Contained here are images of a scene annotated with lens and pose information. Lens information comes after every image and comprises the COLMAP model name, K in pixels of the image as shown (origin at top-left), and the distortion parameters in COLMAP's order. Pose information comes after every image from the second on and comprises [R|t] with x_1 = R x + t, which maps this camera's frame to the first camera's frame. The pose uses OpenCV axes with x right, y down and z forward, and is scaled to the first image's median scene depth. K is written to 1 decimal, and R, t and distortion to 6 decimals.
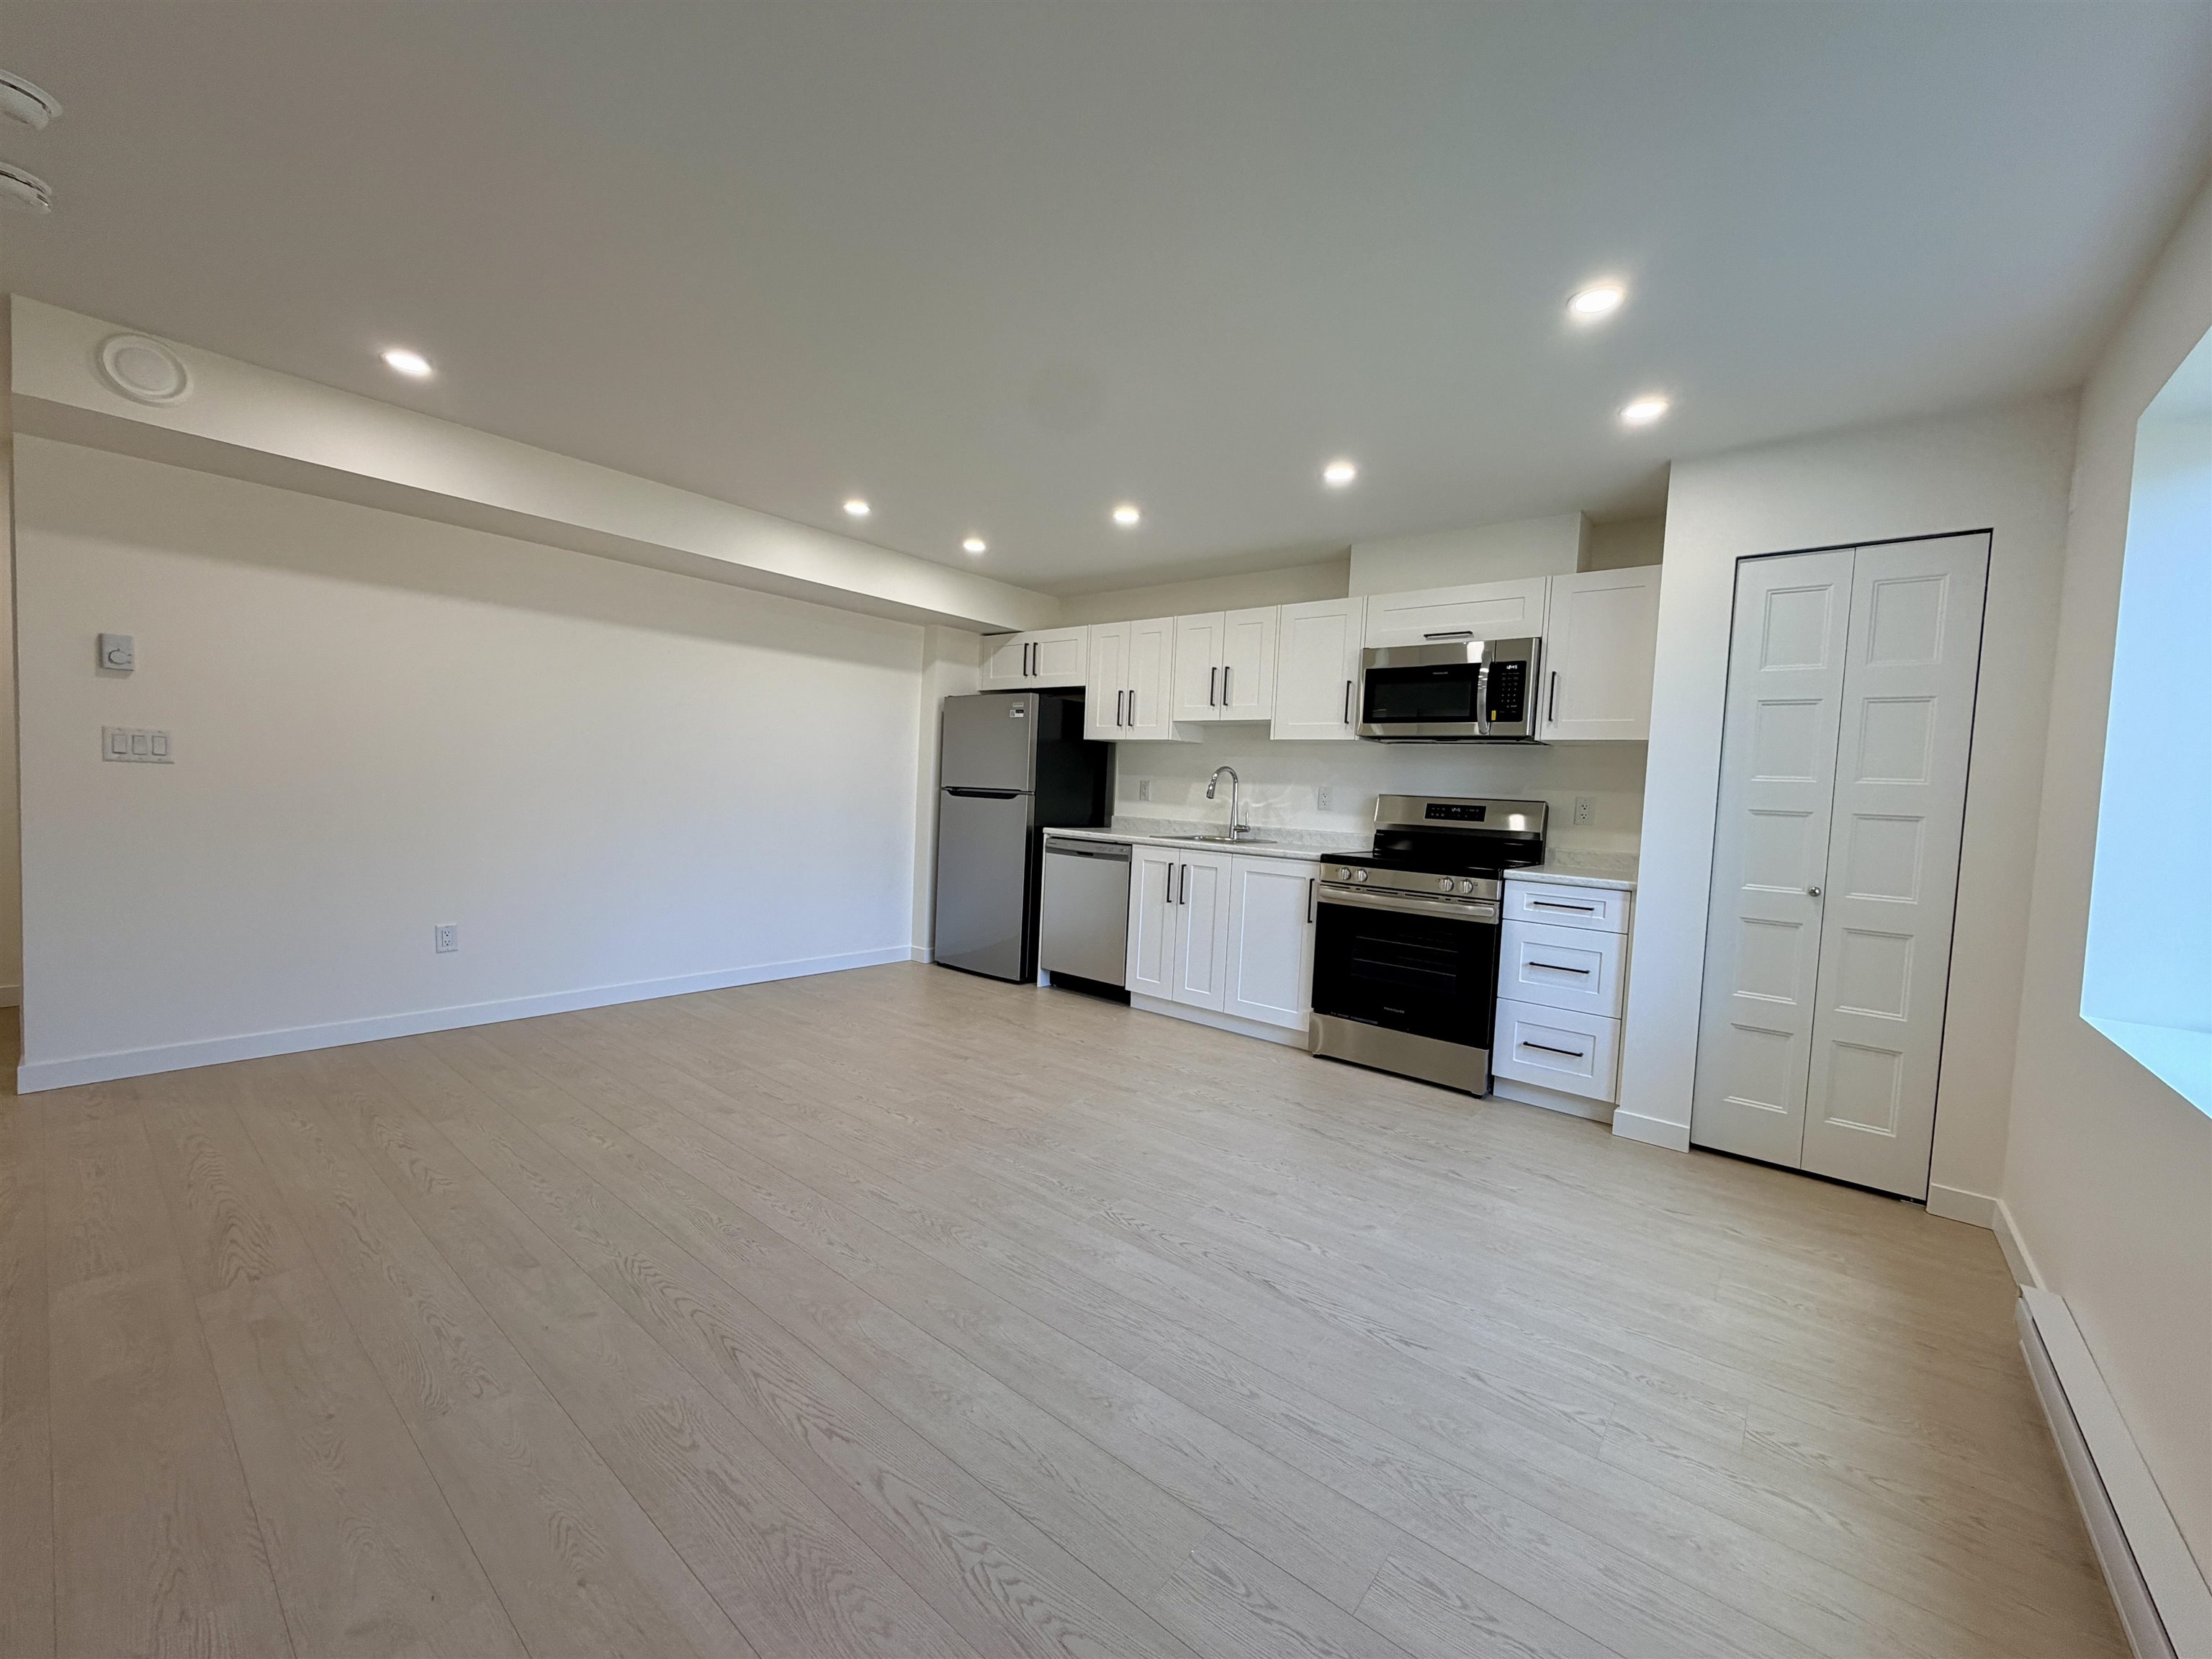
lens RADIAL K [[885.2, 0, 1113.0], [0, 885.2, 831.8], [0, 0, 1]] dist [-0.002070, -0.002162]
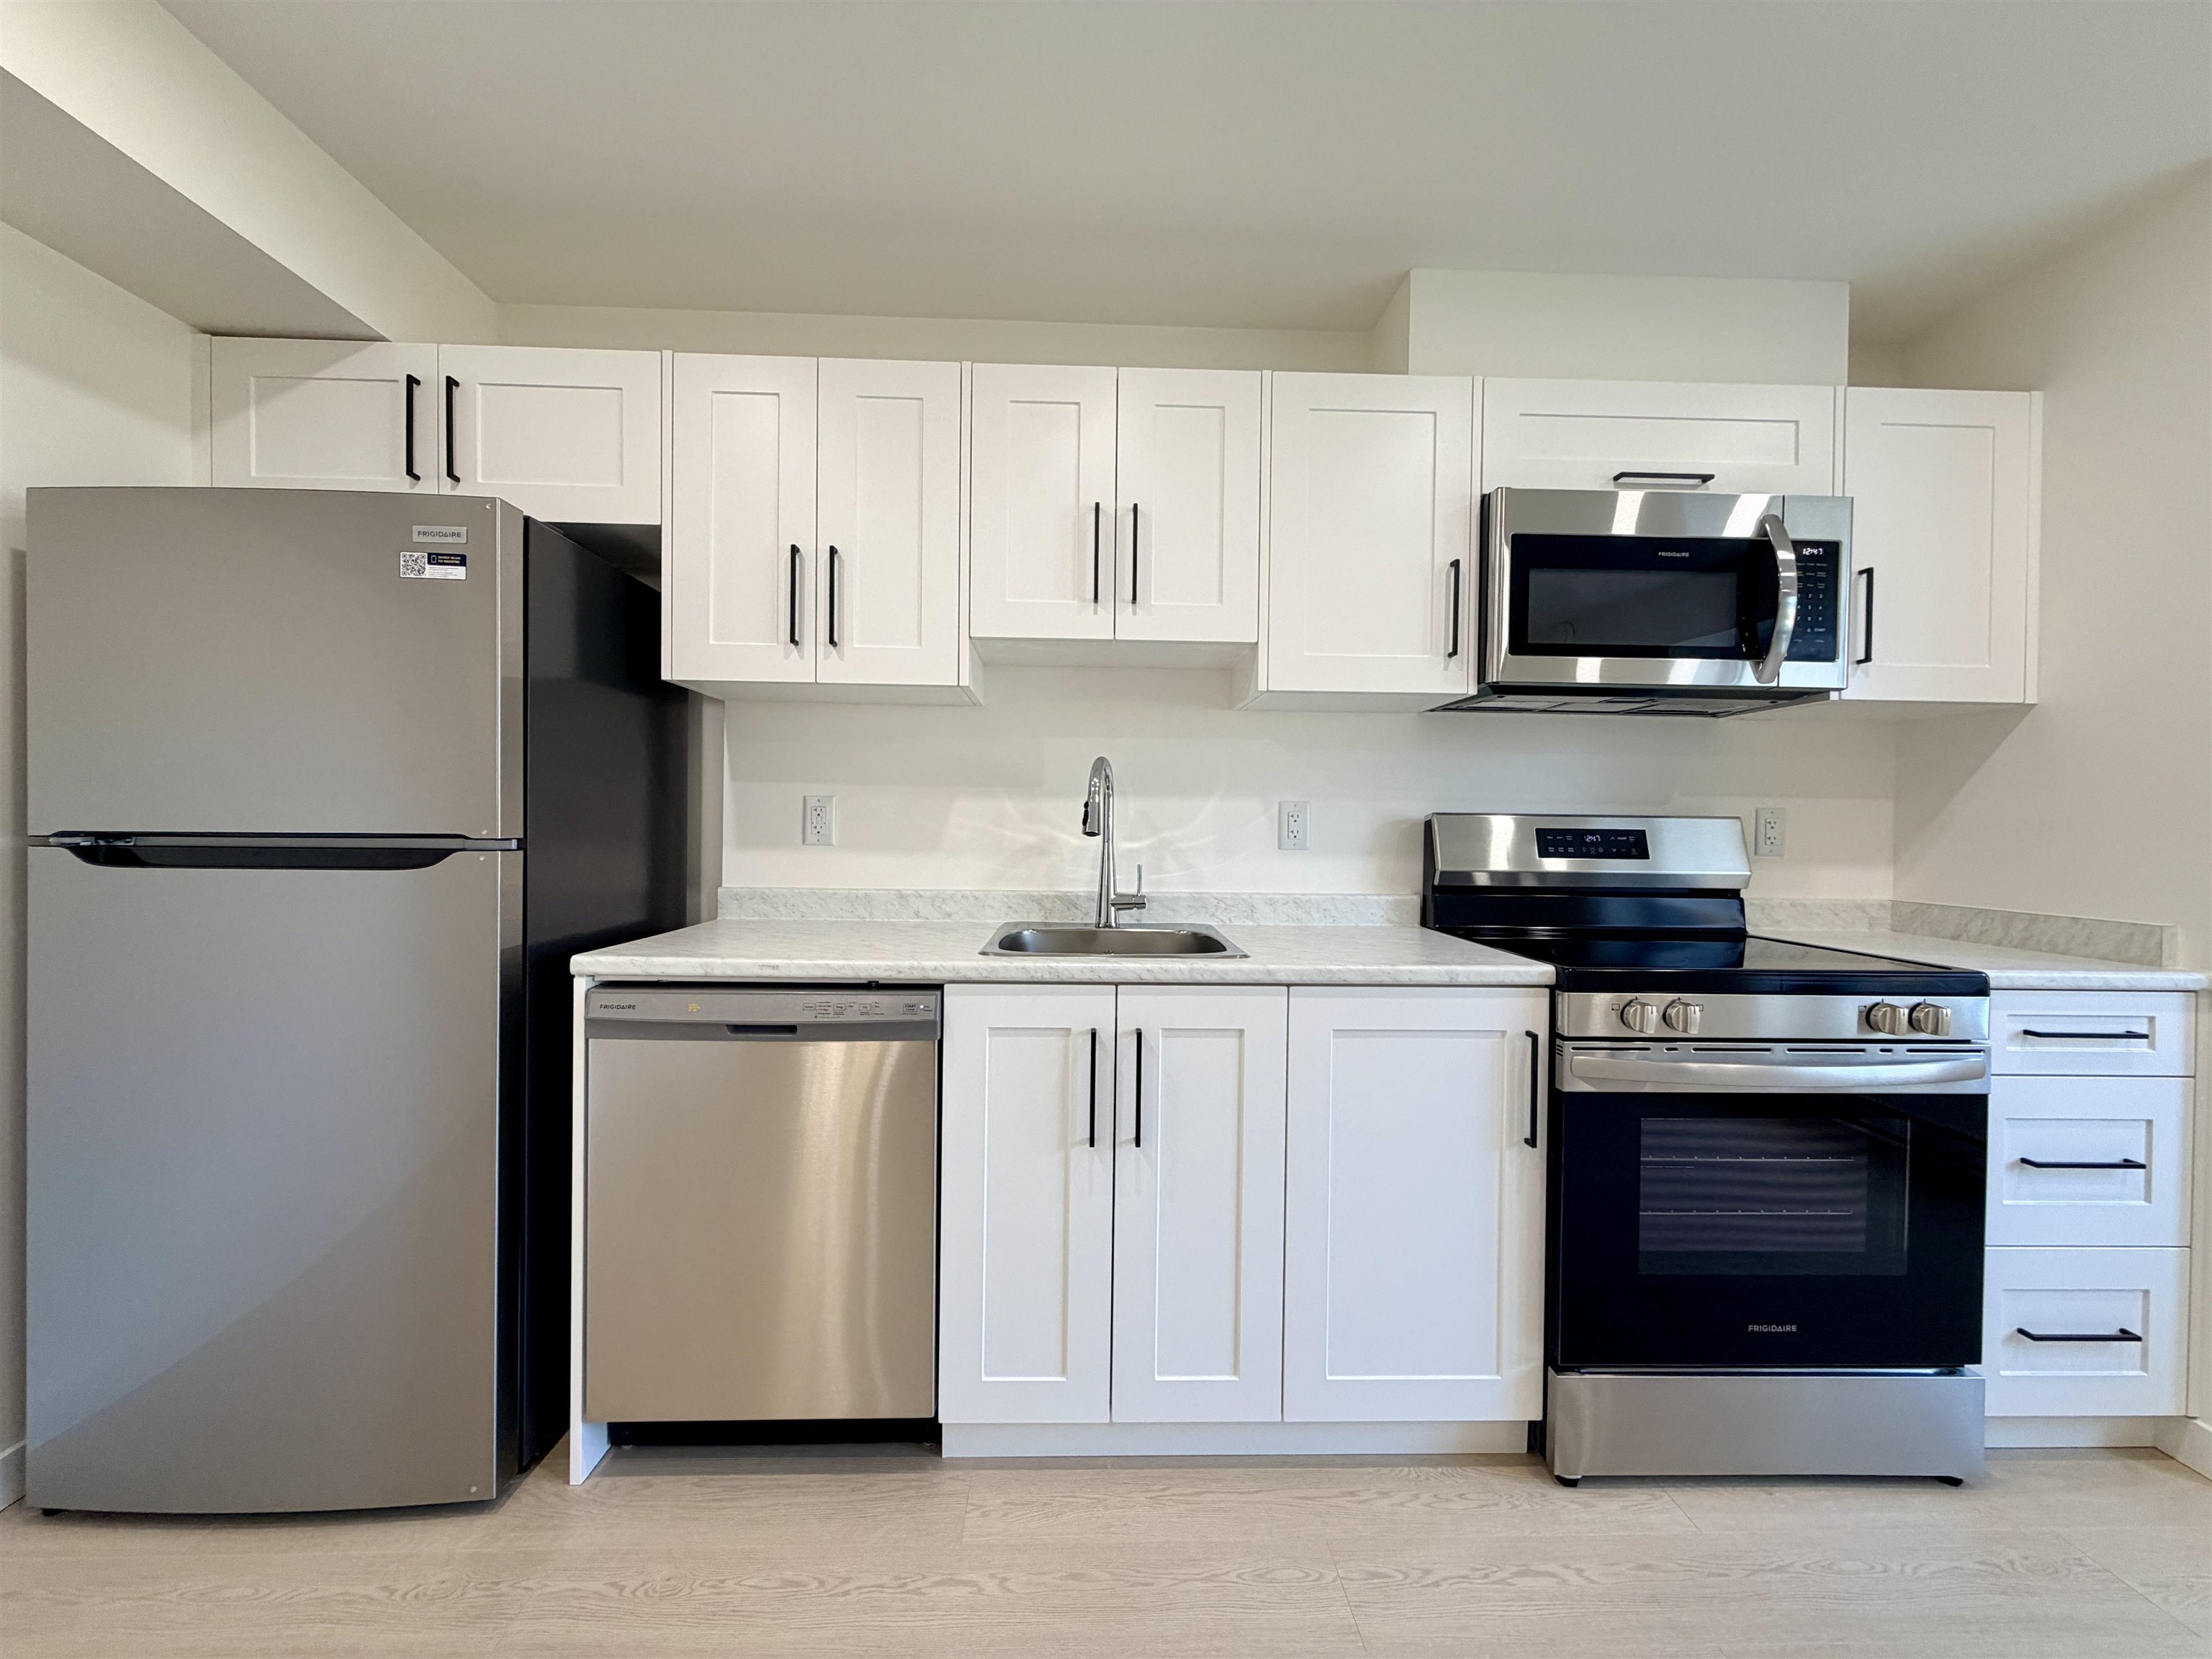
lens RADIAL K [[885.2, 0, 1091.7], [0, 885.2, 830.2], [0, 0, 1]] dist [-0.002070, -0.002162]
pose [[0.756329, -0.044578, 0.652671, -0.148035], [0.055090, 0.998472, 0.004356, -0.041970], [-0.651868, 0.032661, 0.757629, 0.699697]]
